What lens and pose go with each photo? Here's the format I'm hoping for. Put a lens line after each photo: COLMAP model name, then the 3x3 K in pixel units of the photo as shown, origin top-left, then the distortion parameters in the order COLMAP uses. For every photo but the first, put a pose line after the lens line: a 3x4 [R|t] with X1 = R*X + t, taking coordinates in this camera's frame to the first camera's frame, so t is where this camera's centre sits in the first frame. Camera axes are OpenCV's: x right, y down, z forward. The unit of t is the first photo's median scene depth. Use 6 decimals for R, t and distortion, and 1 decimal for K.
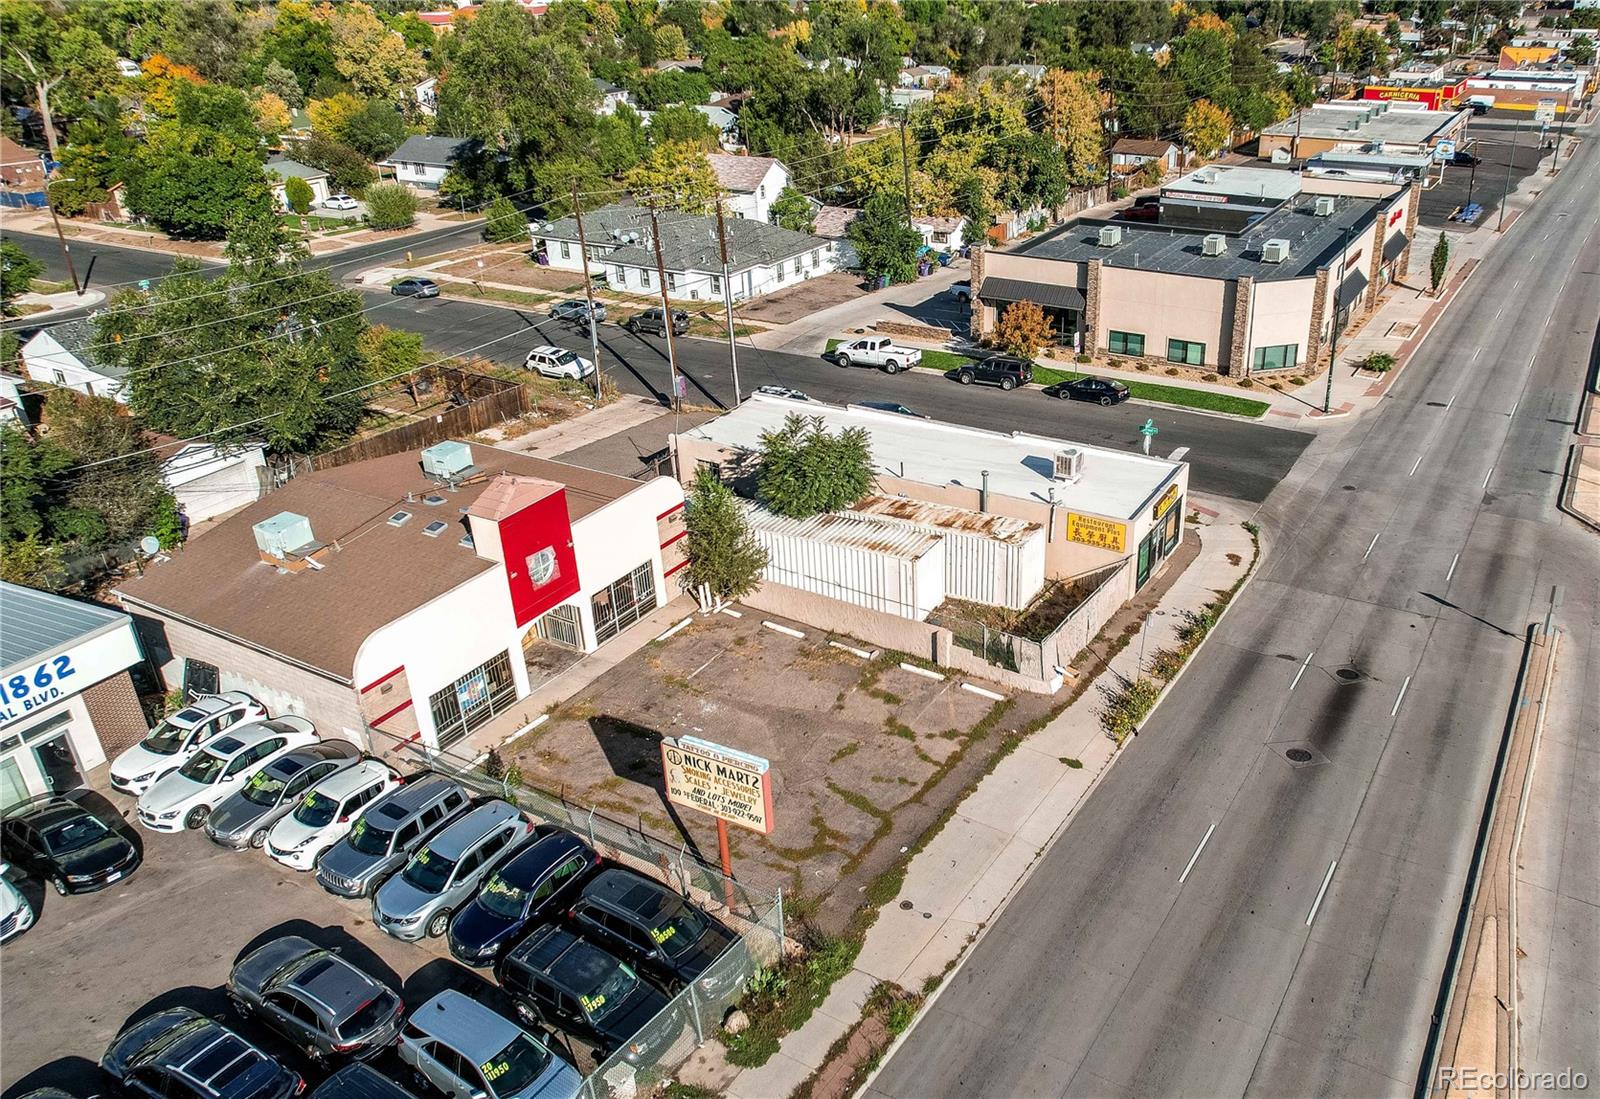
lens RADIAL K [[1239.6, 0, 928.1], [0, 1239.6, 547.4], [0, 0, 1]] dist [-0.053446, 0.057100]
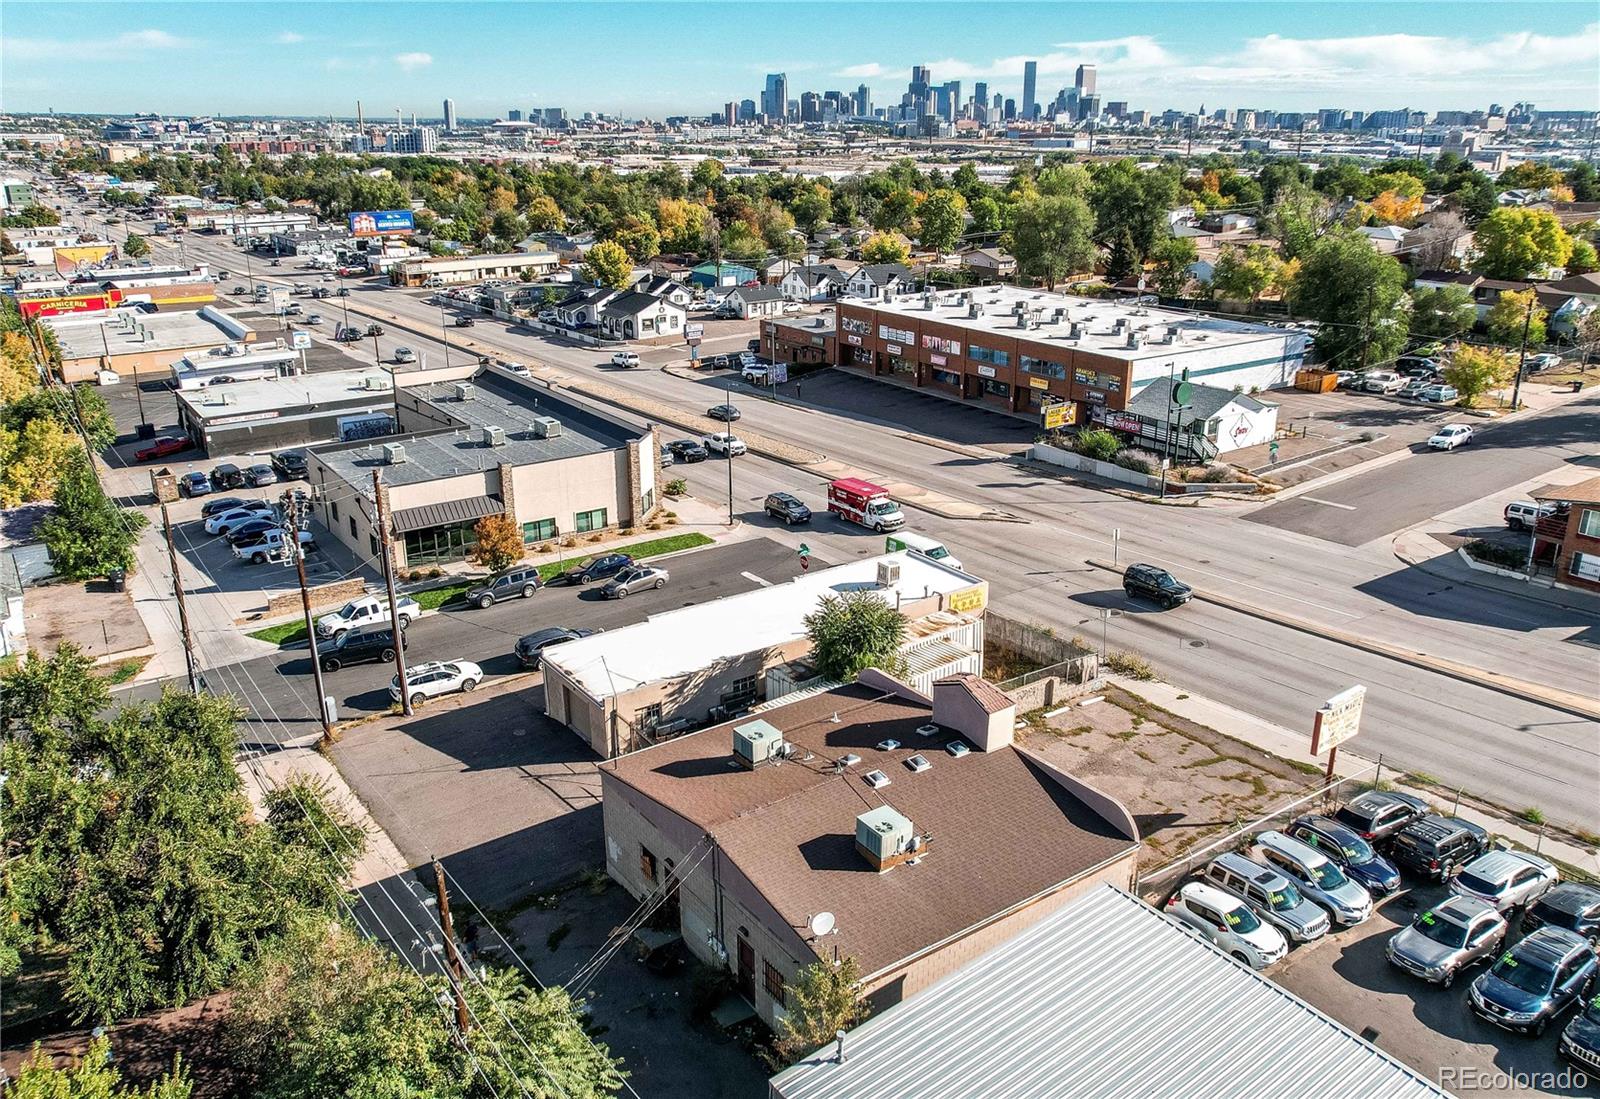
lens RADIAL K [[1242.1, 0, 804.3], [0, 1242.1, 546.4], [0, 0, 1]] dist [-0.049357, 0.042716]
pose [[0.434511, -0.285035, 0.854374, -1.043603], [0.398904, 0.911393, 0.101186, -0.264231], [-0.807512, 0.296847, 0.509712, 0.410695]]
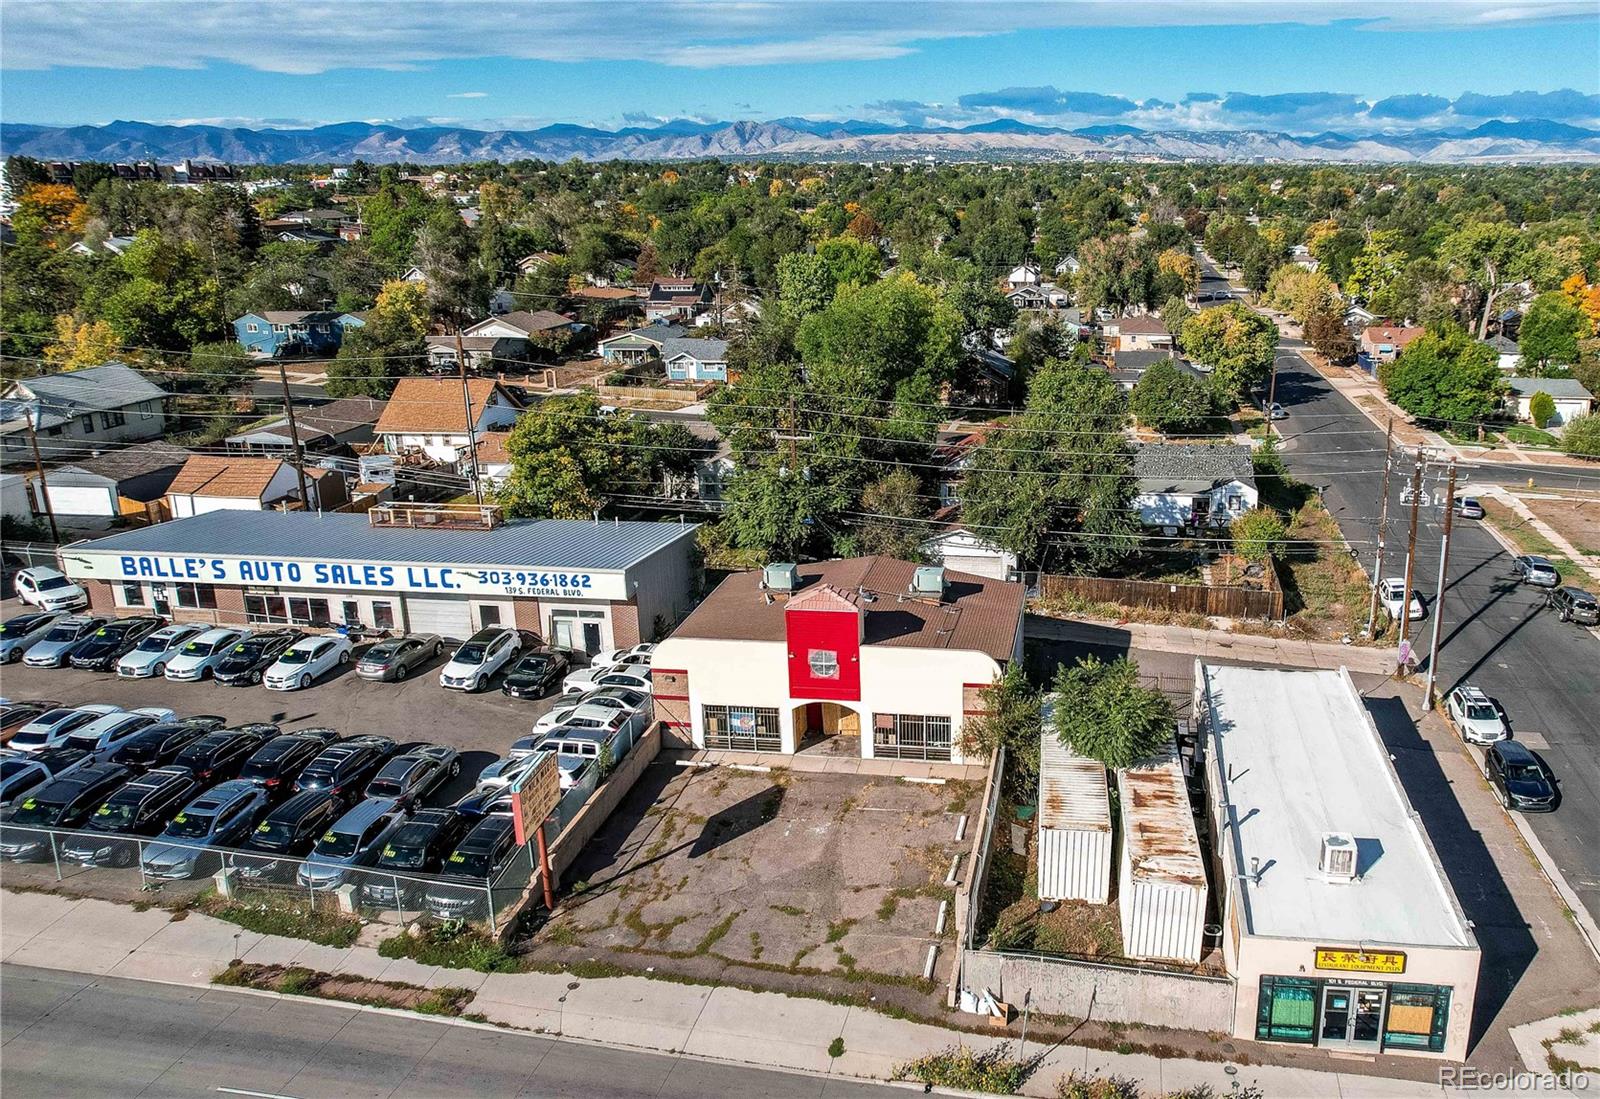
lens RADIAL K [[1250.3, 0, 953.9], [0, 1250.3, 550.8], [0, 0, 1]] dist [-0.053923, 0.049721]
pose [[0.369818, 0.277840, -0.886589, 0.656896], [-0.417573, 0.902138, 0.108533, -0.223466], [0.829980, 0.330078, 0.449646, 0.412524]]
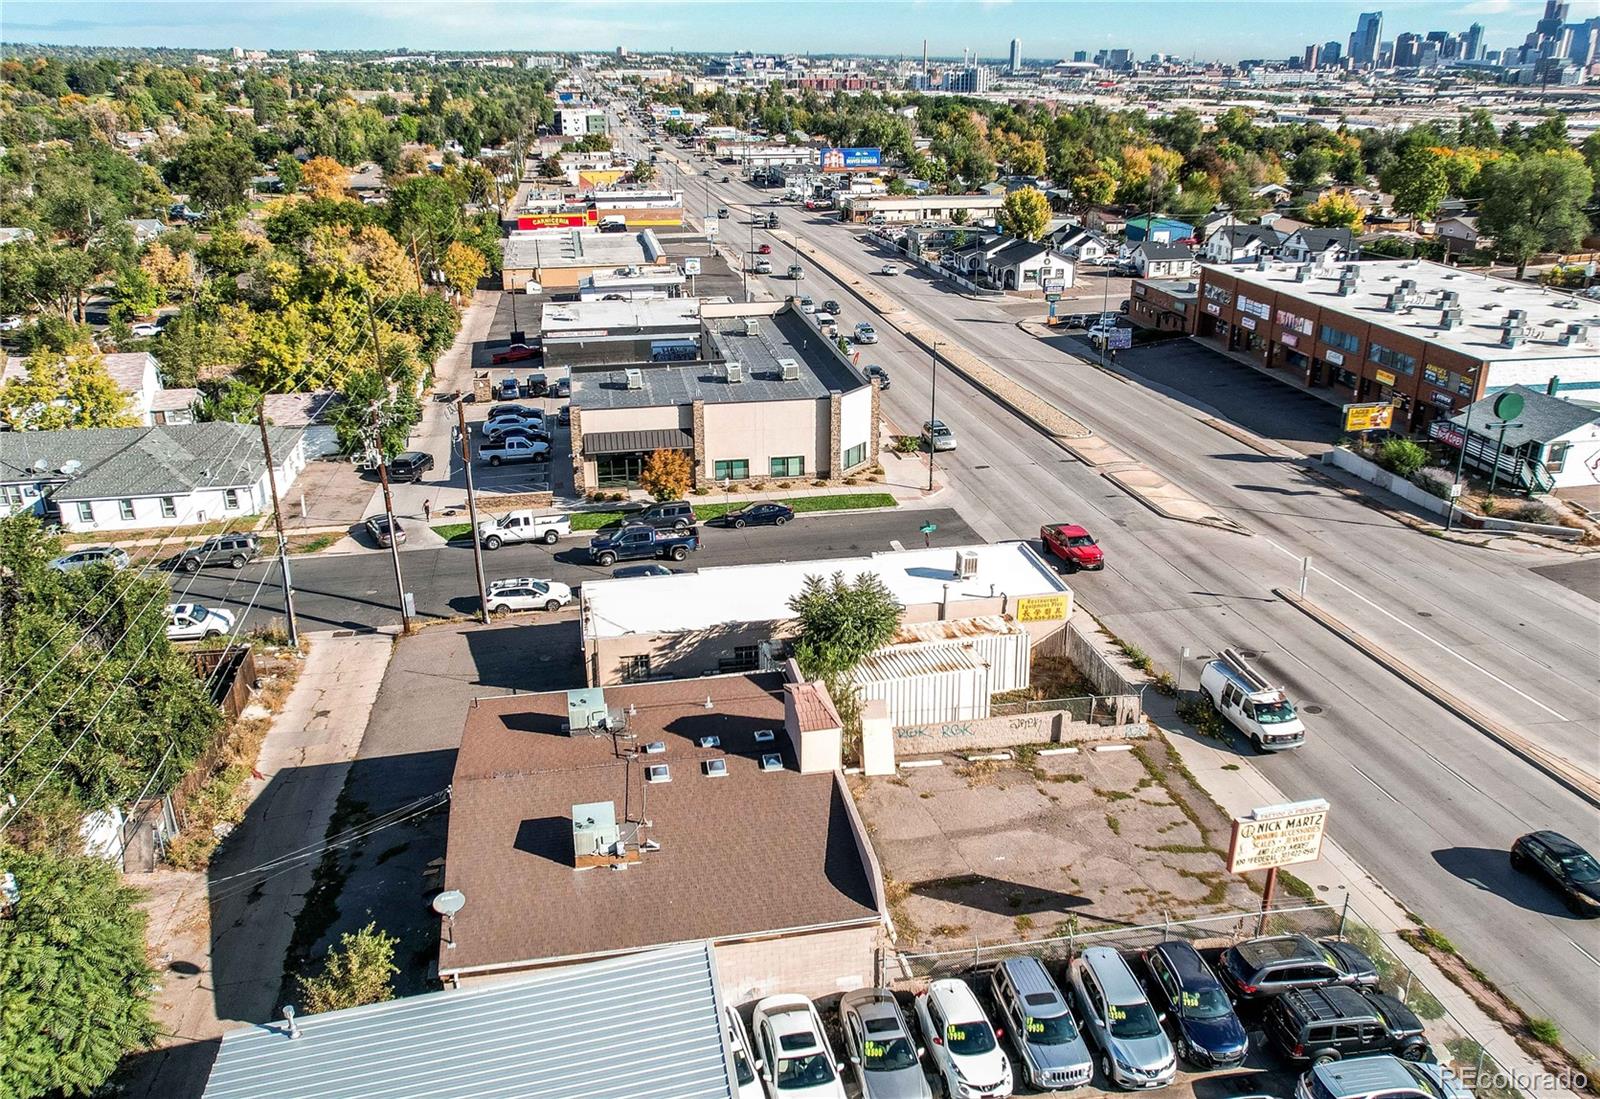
lens RADIAL K [[1240.5, 0, 803.7], [0, 1240.5, 548.6], [0, 0, 1]] dist [-0.059875, 0.064222]
pose [[0.769686, -0.225495, 0.597273, -0.719815], [0.277468, 0.960721, 0.005148, -0.133594], [-0.574974, 0.161762, 0.802021, 0.146090]]
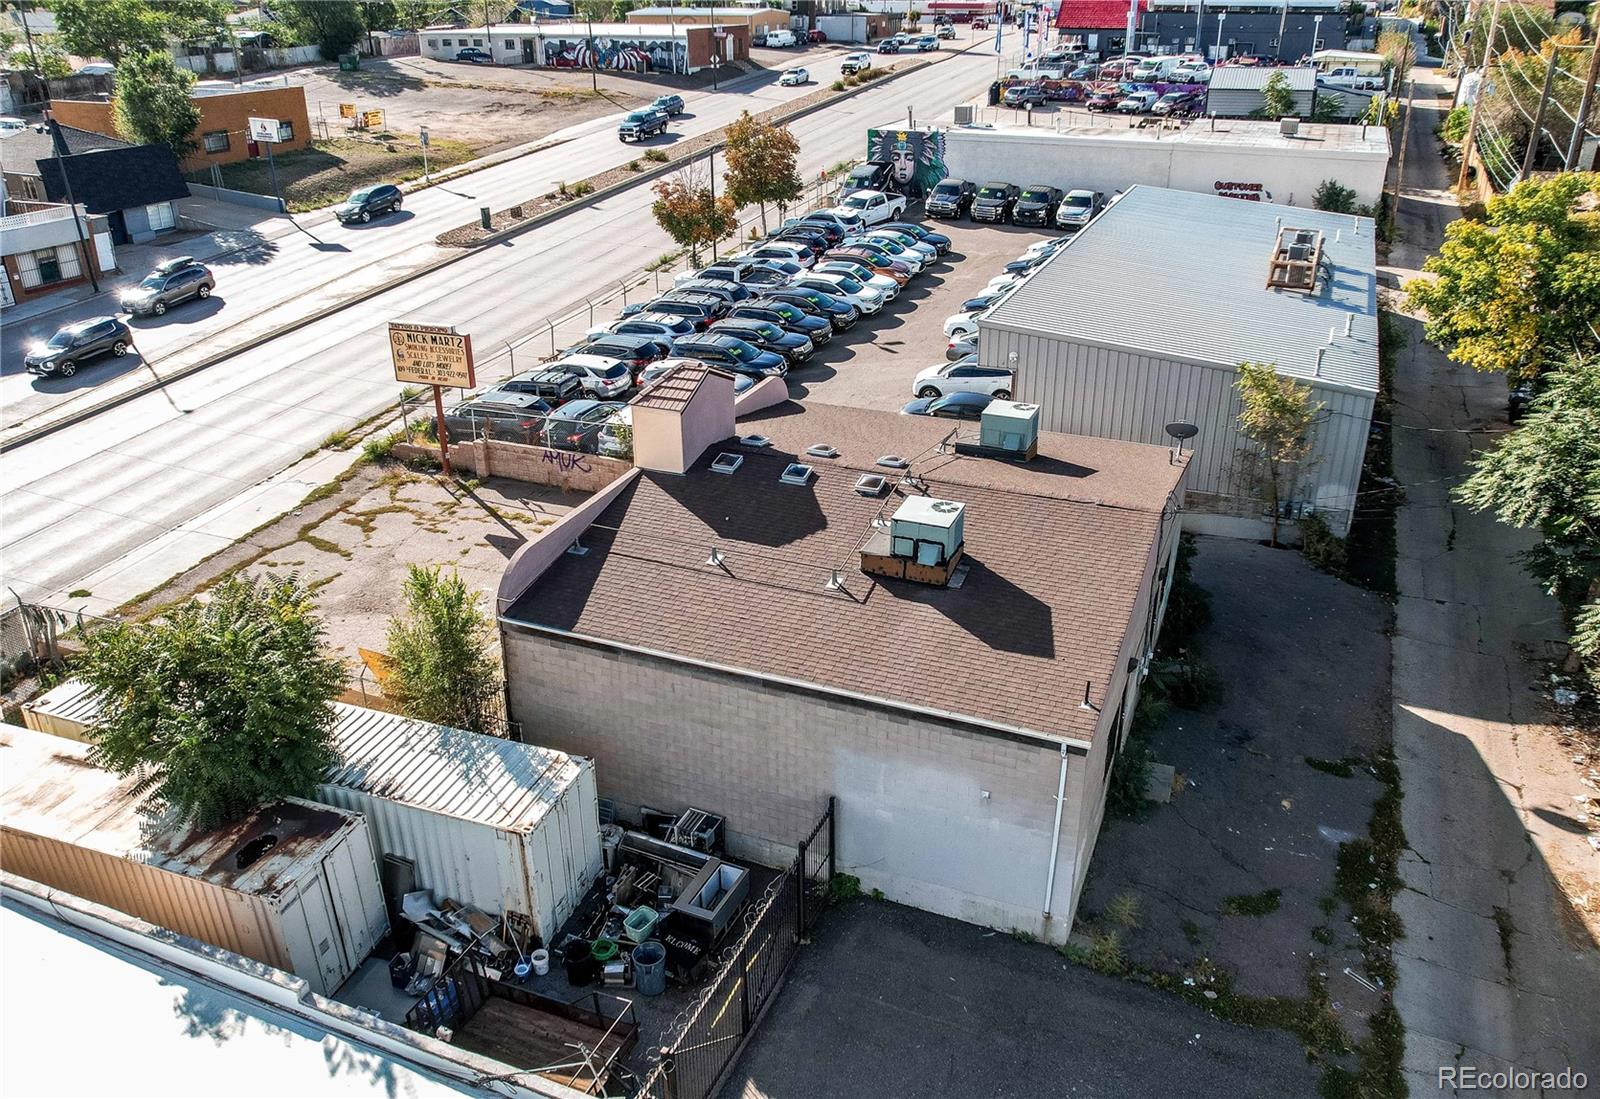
lens RADIAL K [[1240.5, 0, 803.7], [0, 1240.5, 548.6], [0, 0, 1]] dist [-0.059875, 0.064222]
pose [[-0.993674, 0.063182, -0.092848, -0.261827], [-0.033461, 0.622628, 0.781802, -0.447683], [0.107206, 0.779963, -0.616575, 1.224273]]
